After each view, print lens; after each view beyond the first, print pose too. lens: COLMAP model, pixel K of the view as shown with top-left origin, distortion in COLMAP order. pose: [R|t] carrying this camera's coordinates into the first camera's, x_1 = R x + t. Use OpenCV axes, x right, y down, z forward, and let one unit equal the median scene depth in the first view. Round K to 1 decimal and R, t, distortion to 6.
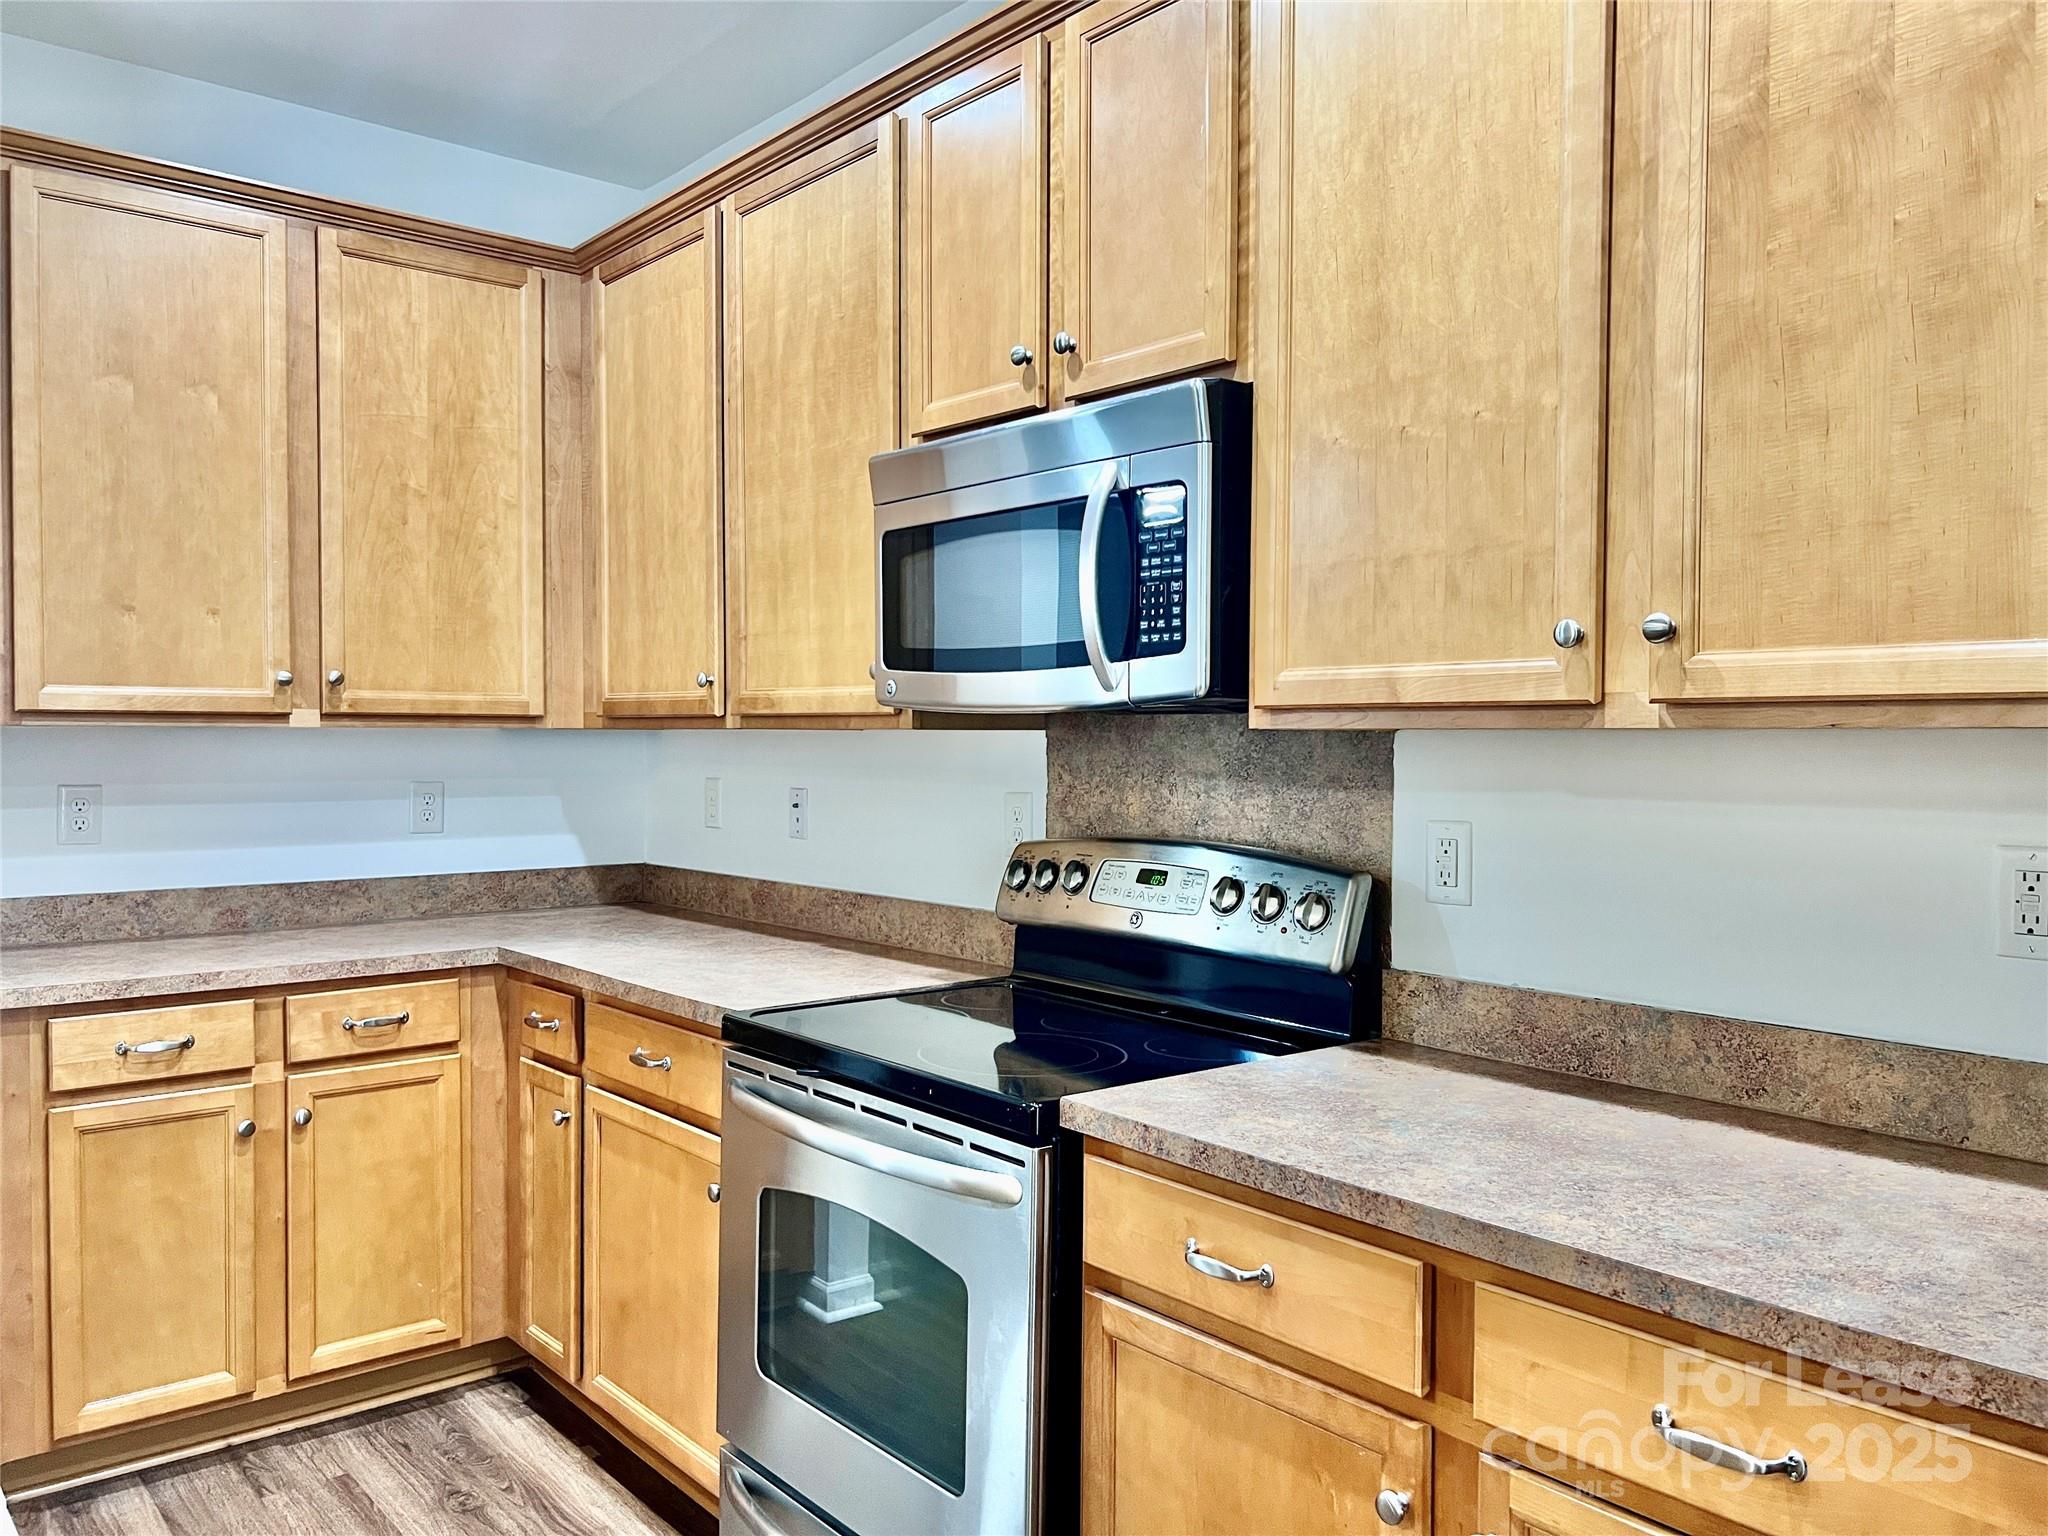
lens RADIAL K [[1532.1, 0, 1032.5], [0, 1532.1, 776.1], [0, 0, 1]] dist [0.041769, -0.028672]
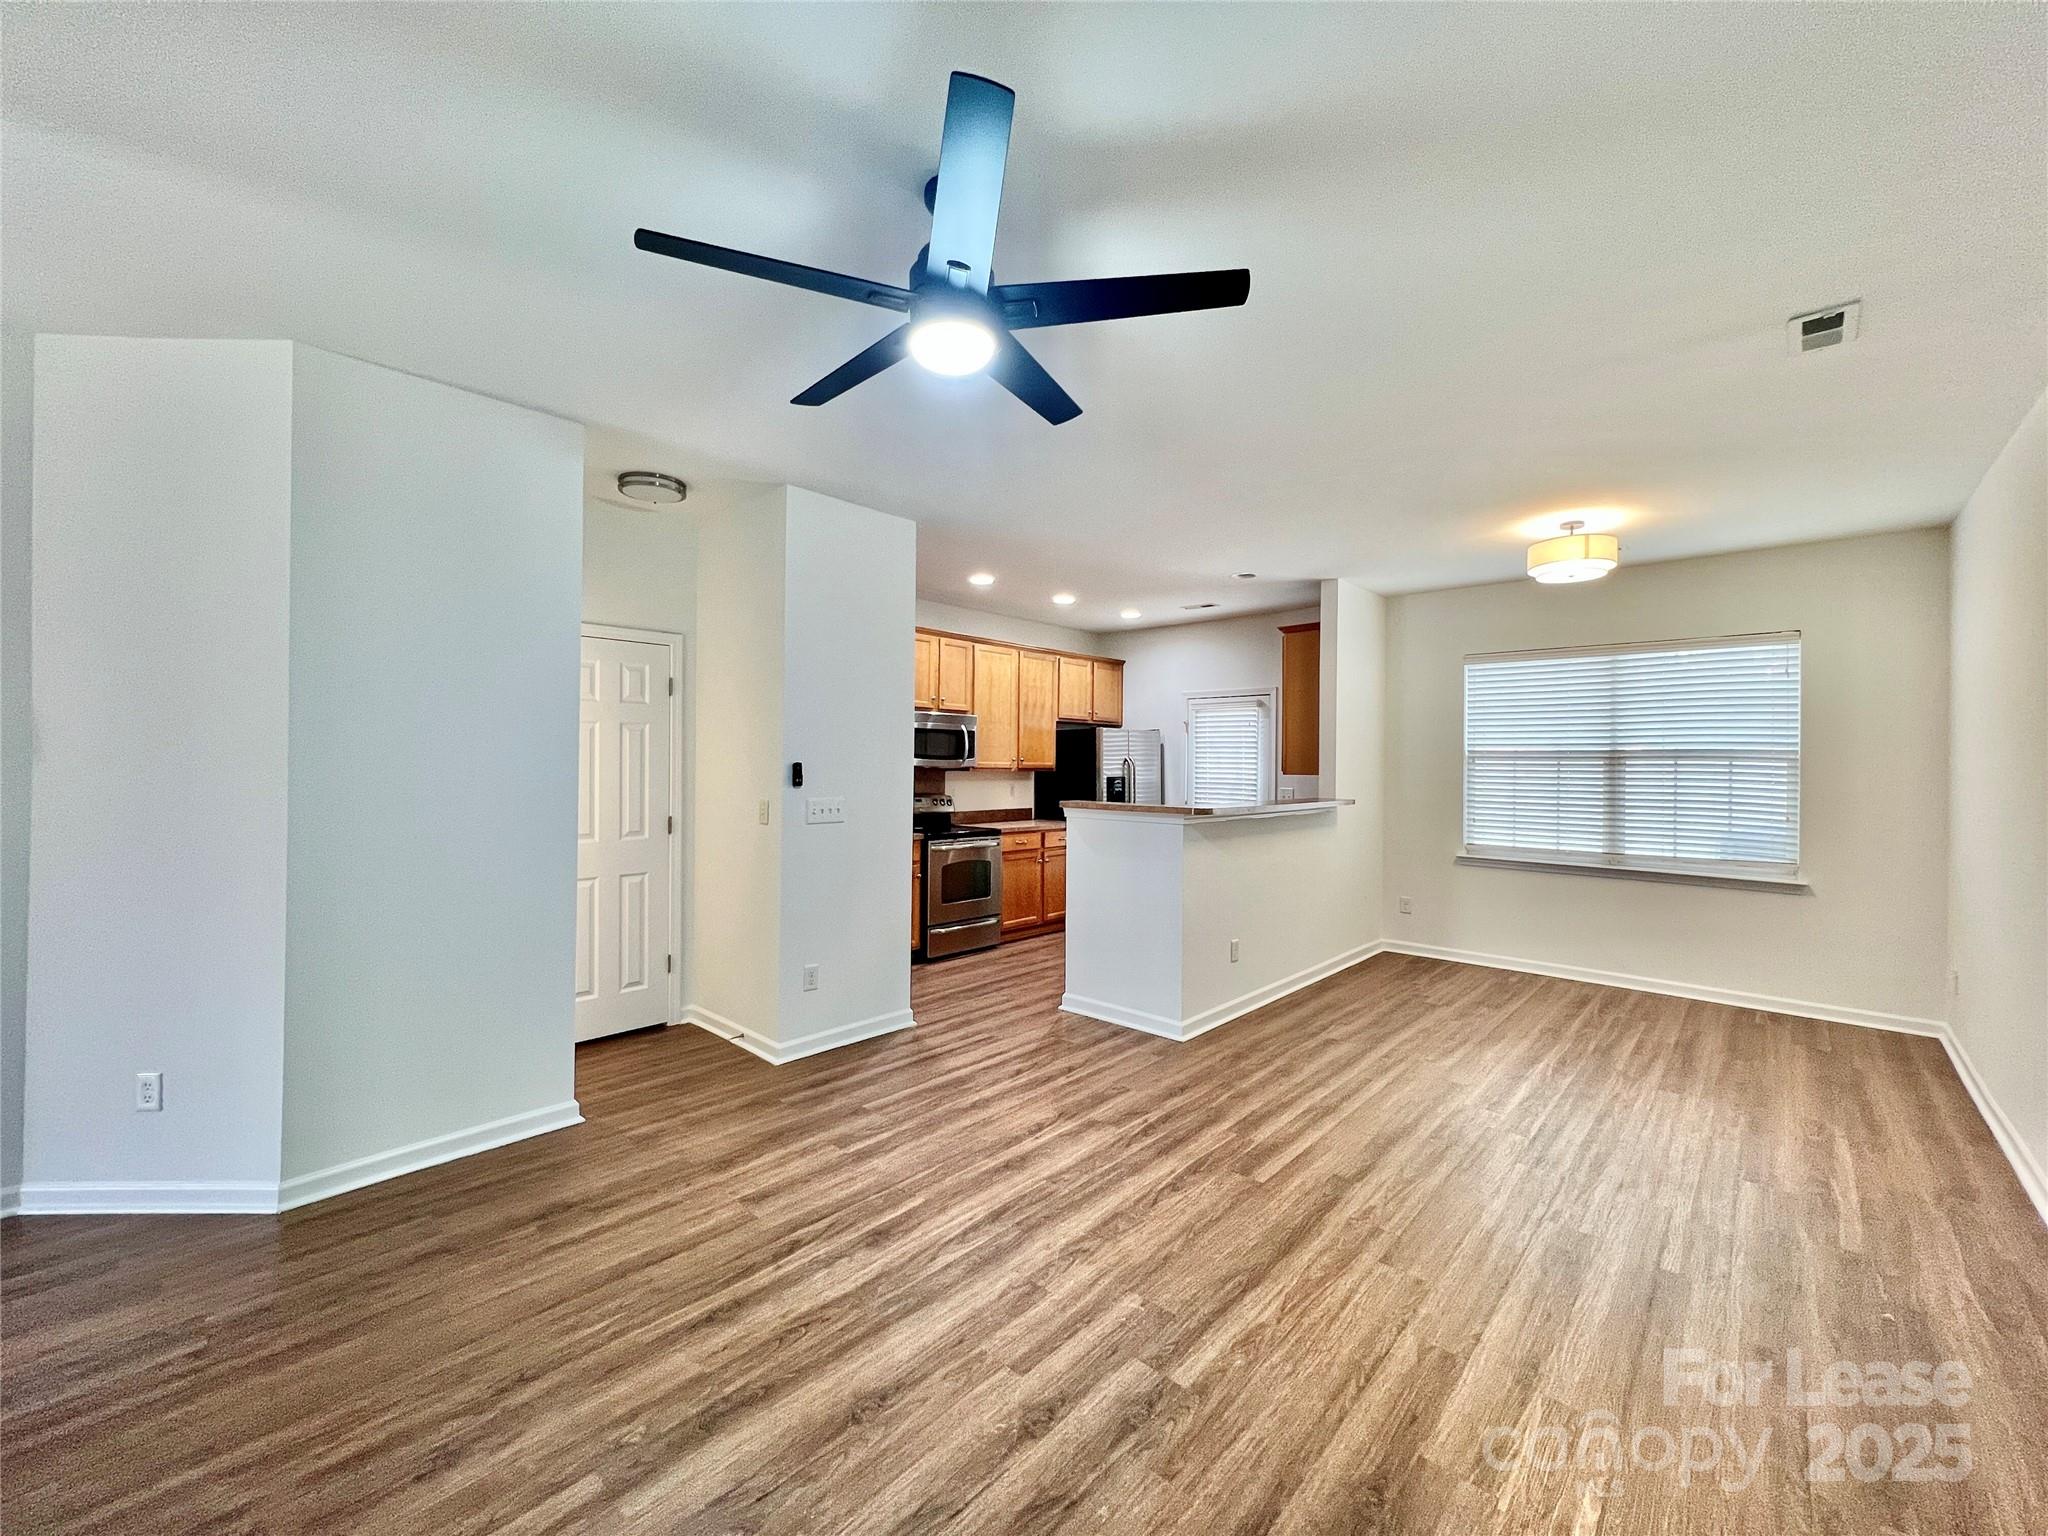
lens RADIAL K [[837.0, 0, 1011.7], [0, 837.0, 761.5], [0, 0, 1]] dist [-0.001251, 0.000550]
pose [[-0.115823, -0.002123, 0.993268, -2.358652], [0.016896, 0.999849, 0.004108, -0.059769], [-0.993126, 0.017258, -0.115770, 0.900947]]
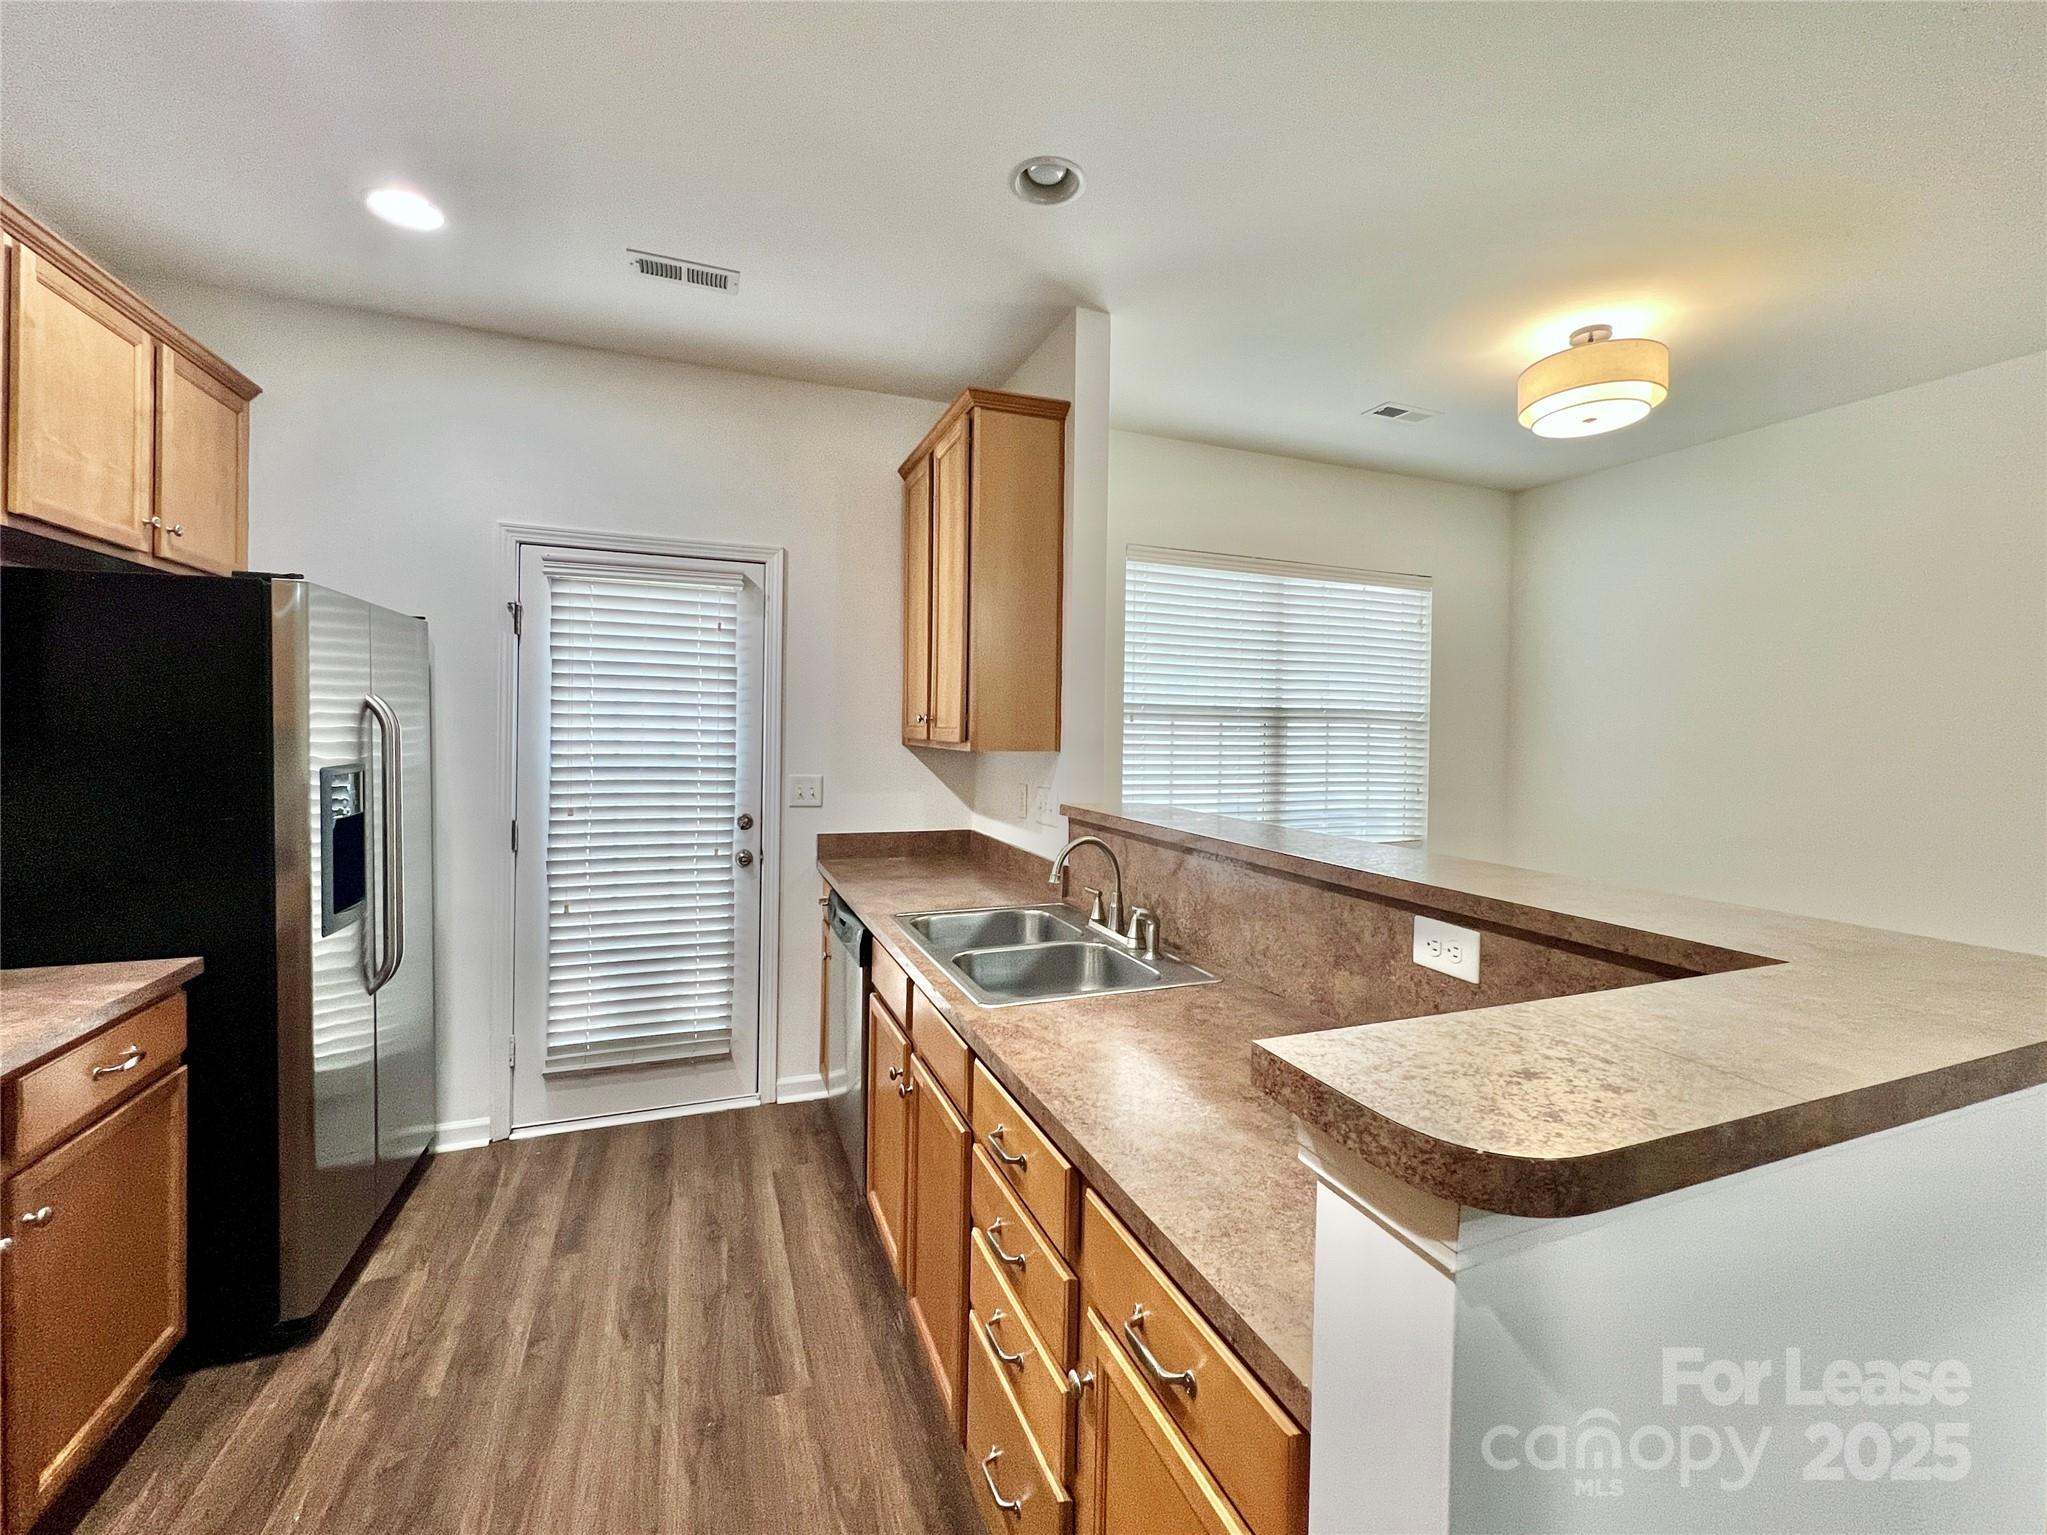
lens RADIAL K [[836.6, 0, 1025.4], [0, 836.6, 747.9], [0, 0, 1]] dist [-0.001251, 0.000550]
pose [[-0.949582, -0.022884, 0.312682, -0.549796], [-0.007706, 0.998735, 0.049689, -0.052291], [-0.313424, 0.044774, -0.948557, 0.783930]]
